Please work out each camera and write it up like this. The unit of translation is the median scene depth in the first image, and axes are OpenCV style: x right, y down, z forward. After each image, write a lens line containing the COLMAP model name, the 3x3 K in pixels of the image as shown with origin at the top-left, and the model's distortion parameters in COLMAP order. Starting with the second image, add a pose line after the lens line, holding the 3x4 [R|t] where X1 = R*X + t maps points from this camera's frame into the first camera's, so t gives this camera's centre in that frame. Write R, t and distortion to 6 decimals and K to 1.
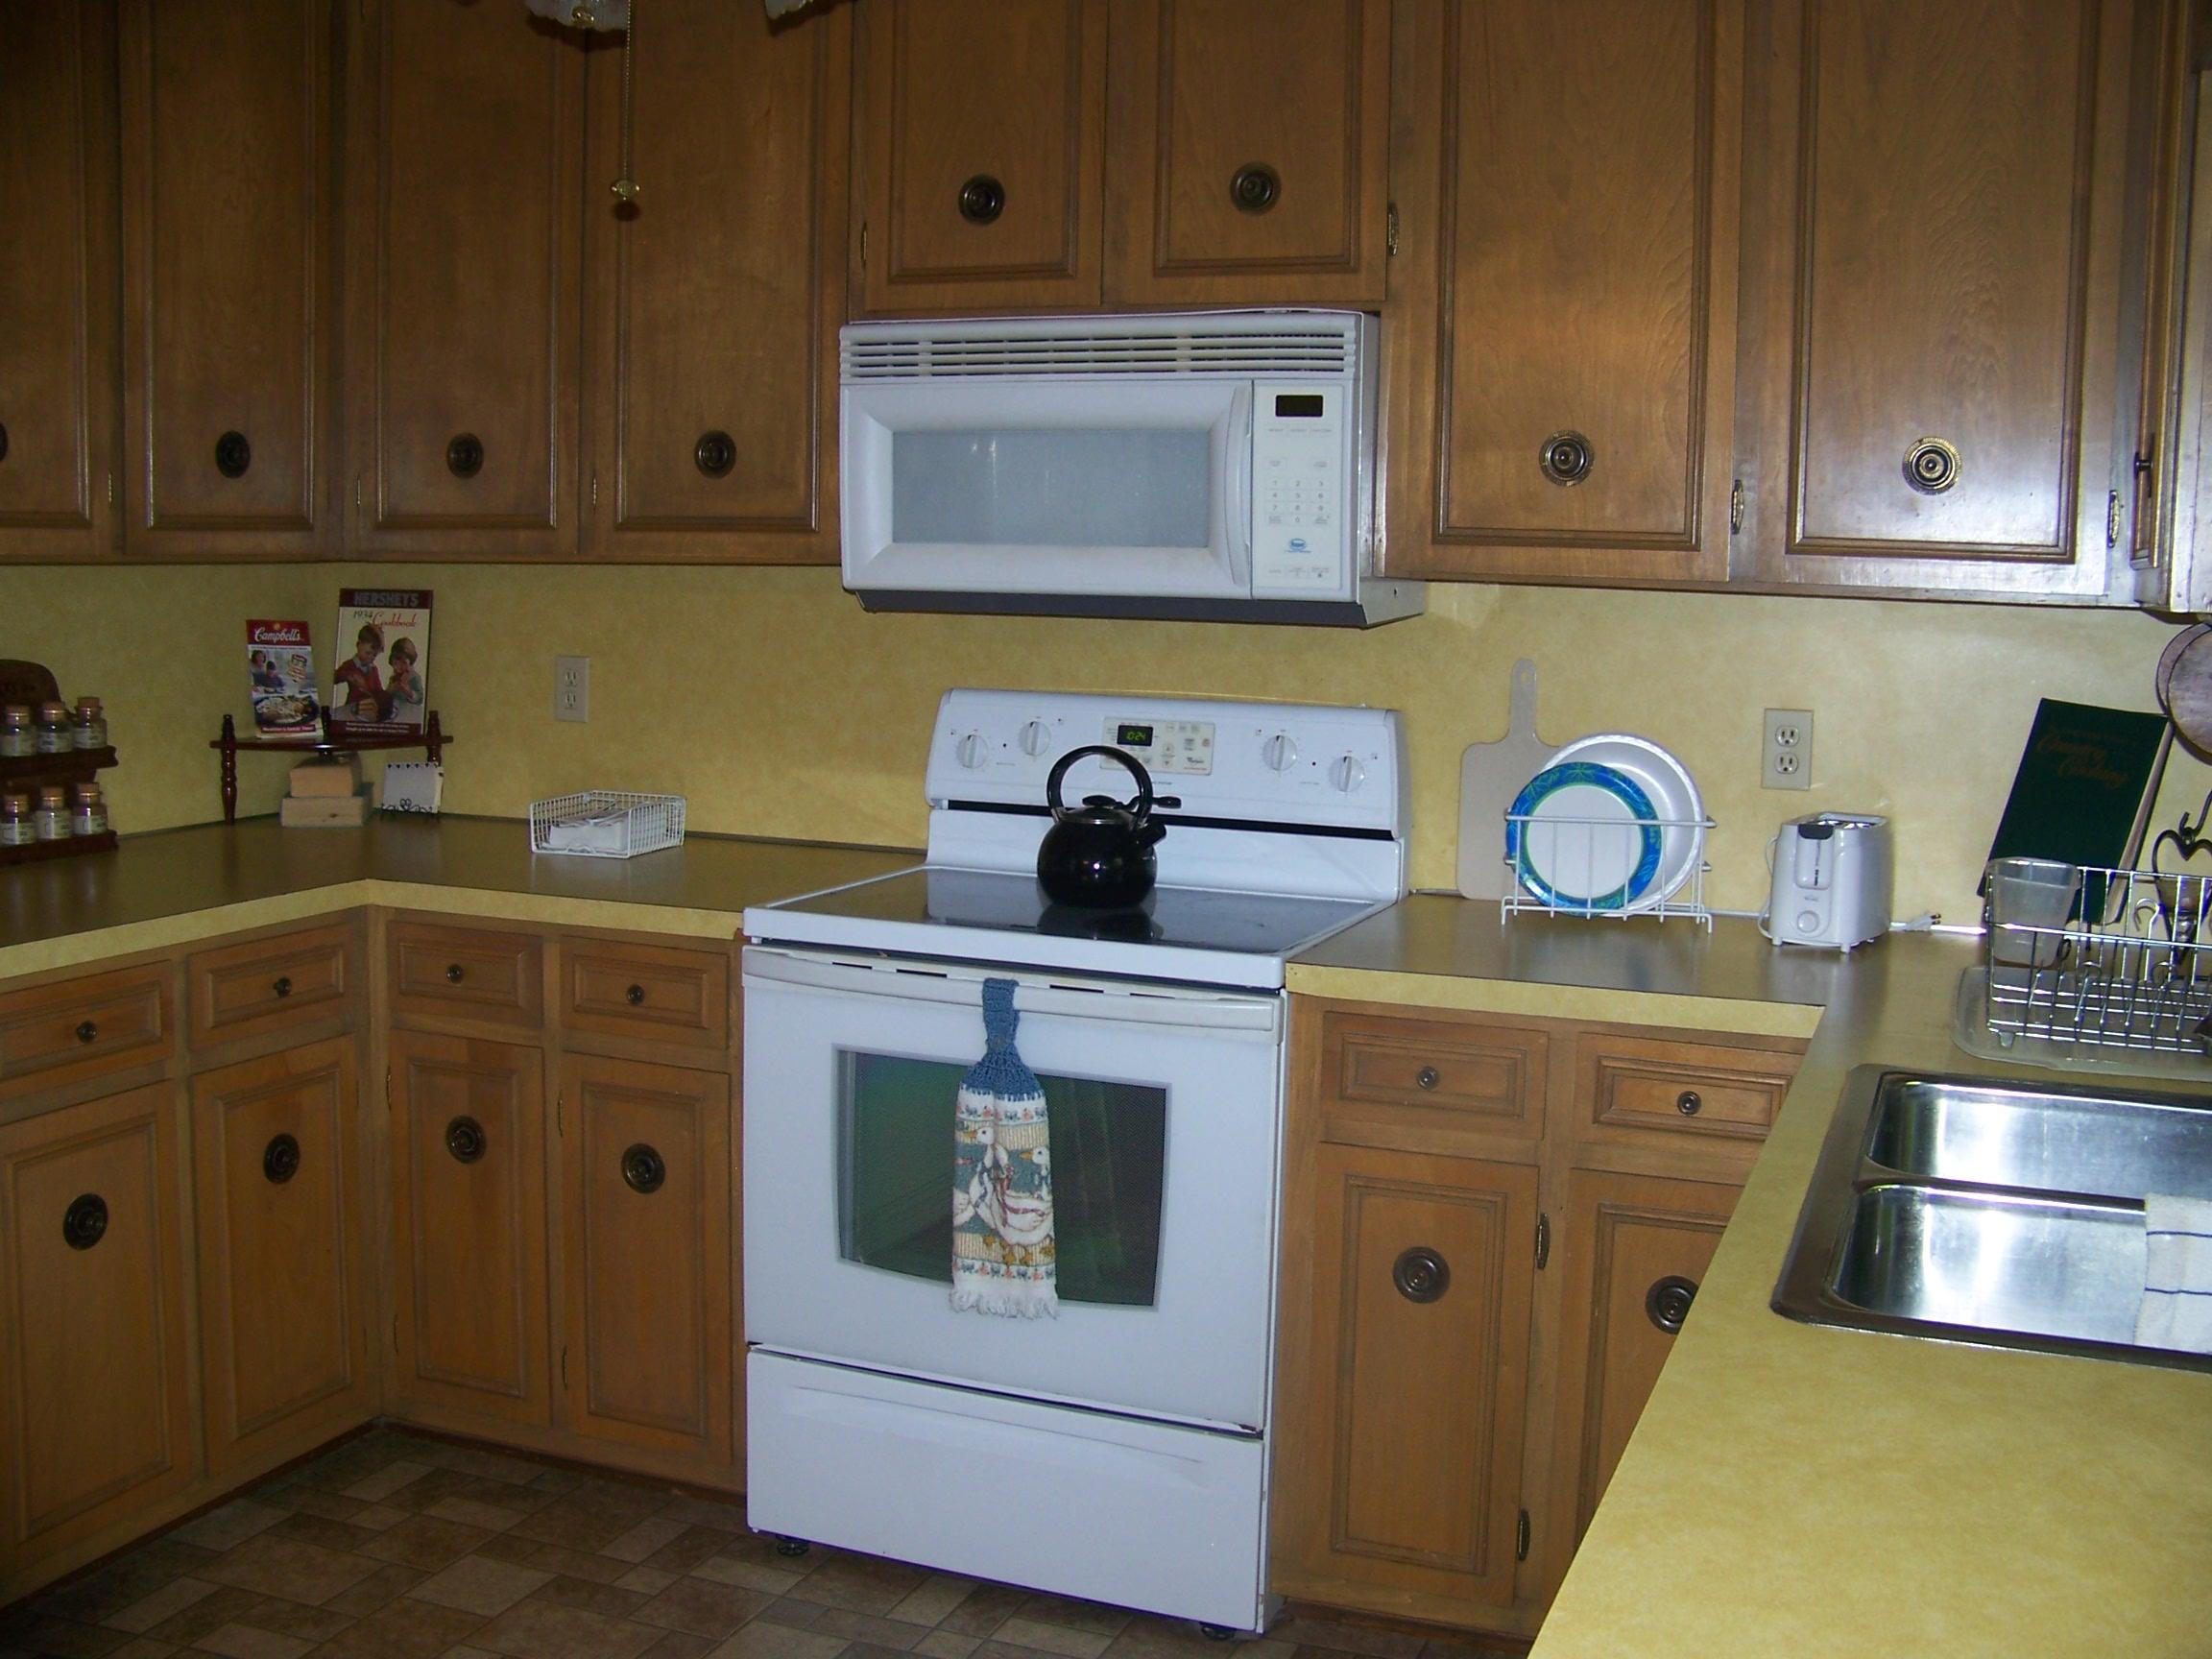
lens RADIAL K [[2273.1, 0, 1151.3], [0, 2273.1, 832.3], [0, 0, 1]] dist [-0.245722, 0.280629]
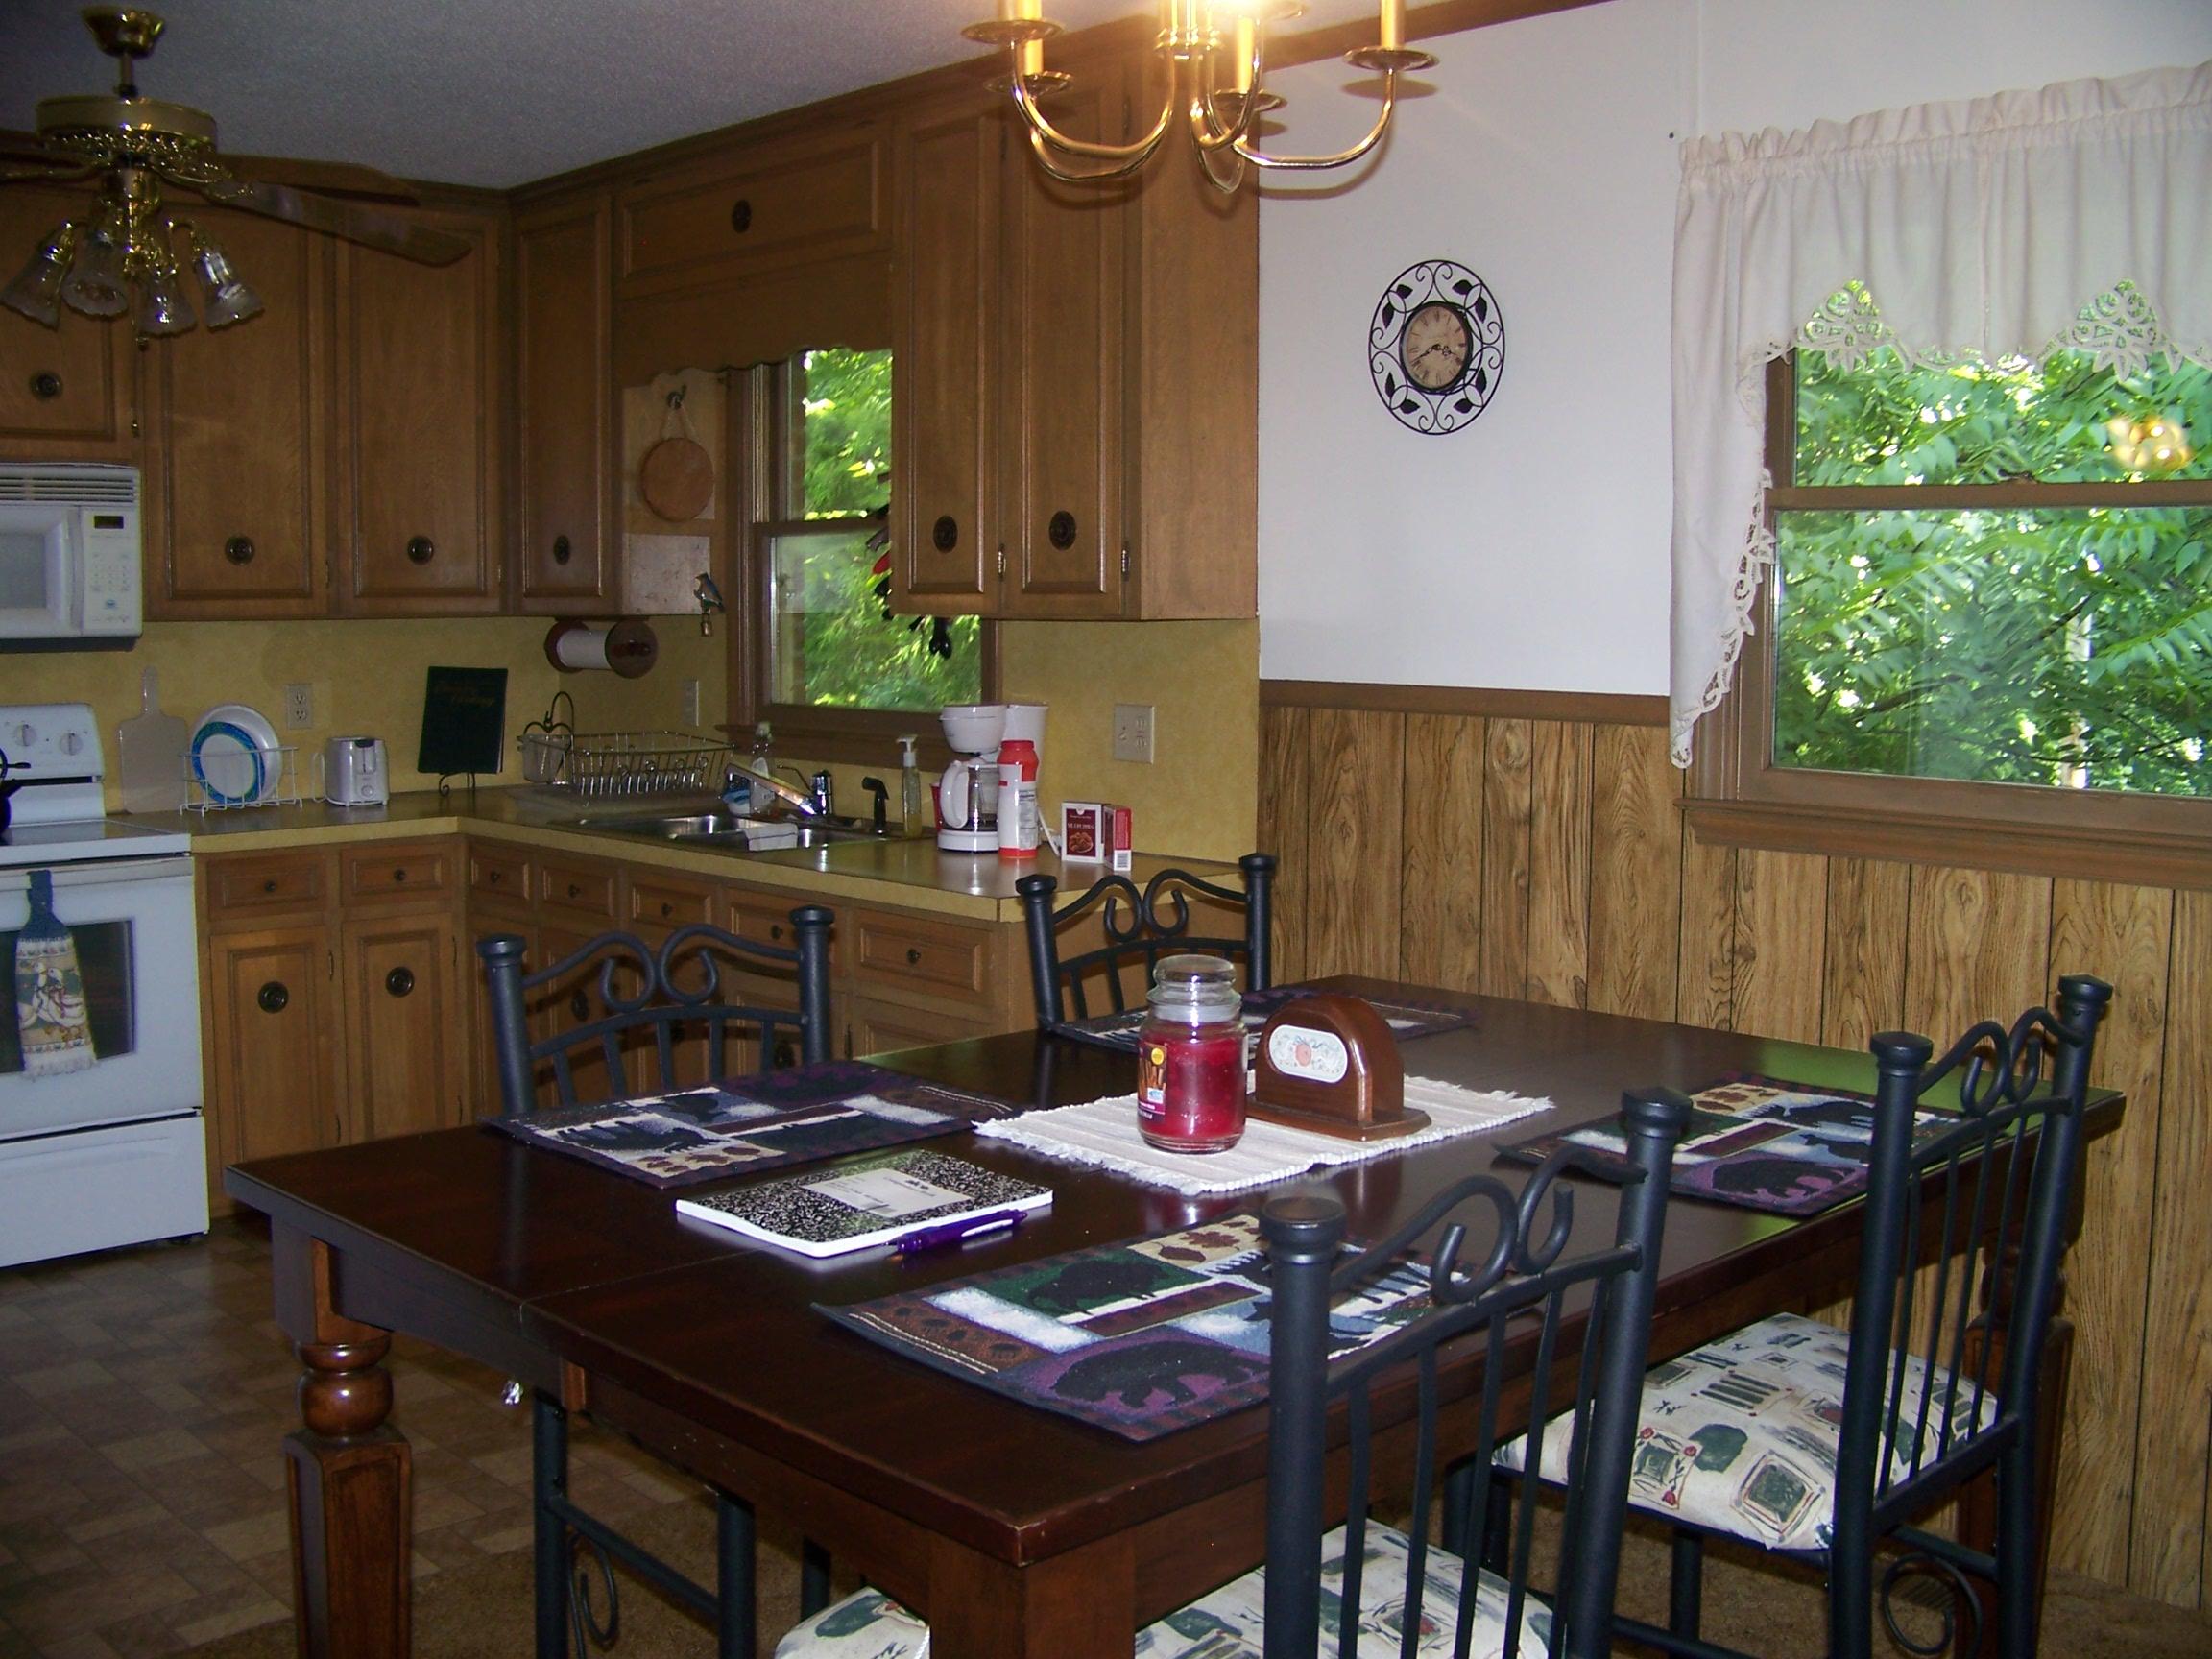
lens RADIAL K [[2273.1, 0, 1151.3], [0, 2273.1, 832.3], [0, 0, 1]] dist [-0.245722, 0.280629]
pose [[0.420129, -0.114051, 0.900269, -1.127997], [0.119794, 0.990359, 0.069559, 0.024154], [-0.899523, 0.078623, 0.429741, -0.406701]]
